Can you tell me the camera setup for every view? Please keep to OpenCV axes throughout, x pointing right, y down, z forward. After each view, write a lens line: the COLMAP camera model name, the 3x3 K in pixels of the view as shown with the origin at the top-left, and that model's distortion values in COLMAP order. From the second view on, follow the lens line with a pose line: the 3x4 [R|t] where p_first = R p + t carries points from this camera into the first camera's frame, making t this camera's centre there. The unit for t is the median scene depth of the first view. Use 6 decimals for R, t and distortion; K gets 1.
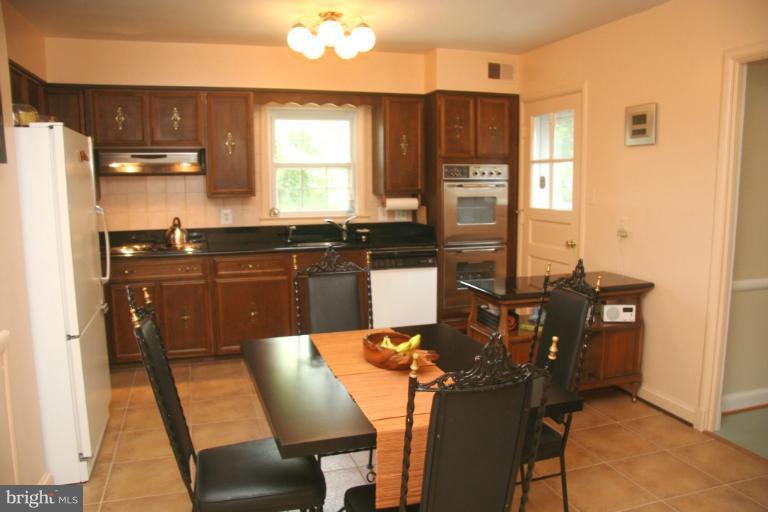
lens RADIAL K [[596.8, 0, 384.7], [0, 596.8, 258.5], [0, 0, 1]] dist [-0.171997, 0.113380]
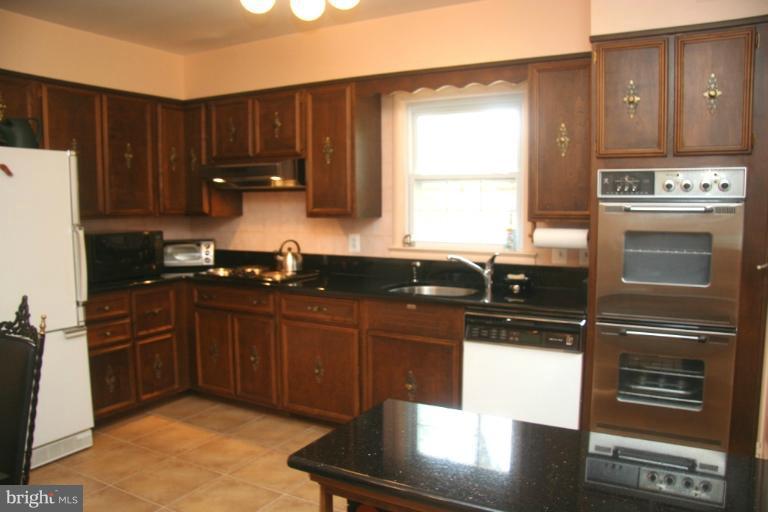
lens RADIAL K [[596.8, 0, 396.6], [0, 596.8, 271.2], [0, 0, 1]] dist [-0.171997, 0.113380]
pose [[0.684018, 0.087328, -0.724219, 0.358662], [-0.098636, 0.994763, 0.026790, -0.060081], [0.722766, 0.053109, 0.689049, 0.487073]]
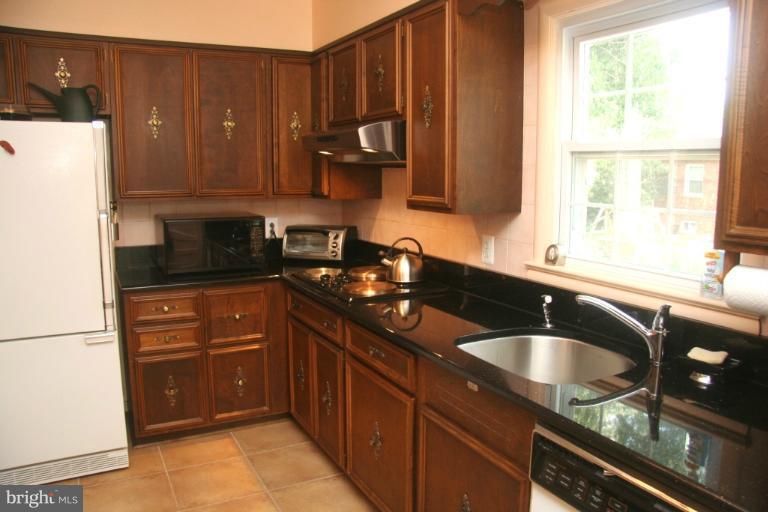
lens RADIAL K [[596.8, 0, 394.3], [0, 596.8, 272.1], [0, 0, 1]] dist [-0.171997, 0.113380]
pose [[0.181447, 0.168351, -0.968883, 0.227382], [-0.137869, 0.979862, 0.144439, -0.115947], [0.973688, 0.107371, 0.201003, 0.817425]]
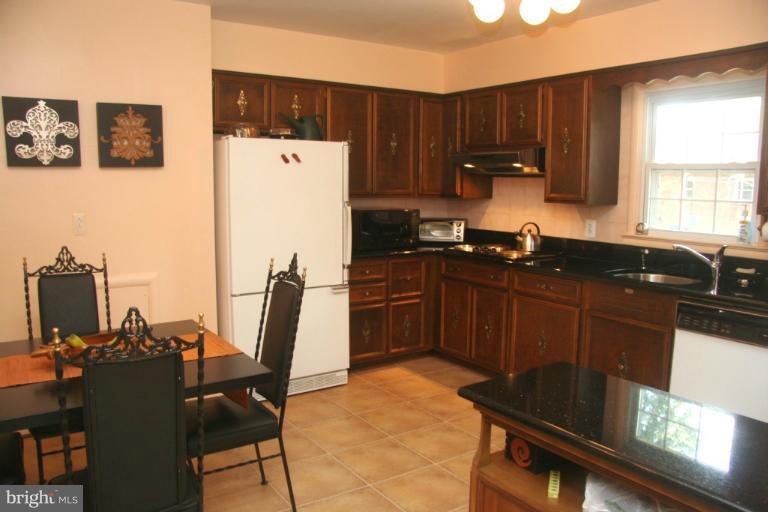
lens RADIAL K [[596.8, 0, 393.2], [0, 596.8, 279.7], [0, 0, 1]] dist [-0.171997, 0.113380]
pose [[0.282879, 0.158687, -0.945938, 0.450039], [-0.136215, 0.982870, 0.124148, -0.064322], [0.949434, 0.093732, 0.299649, 0.492488]]
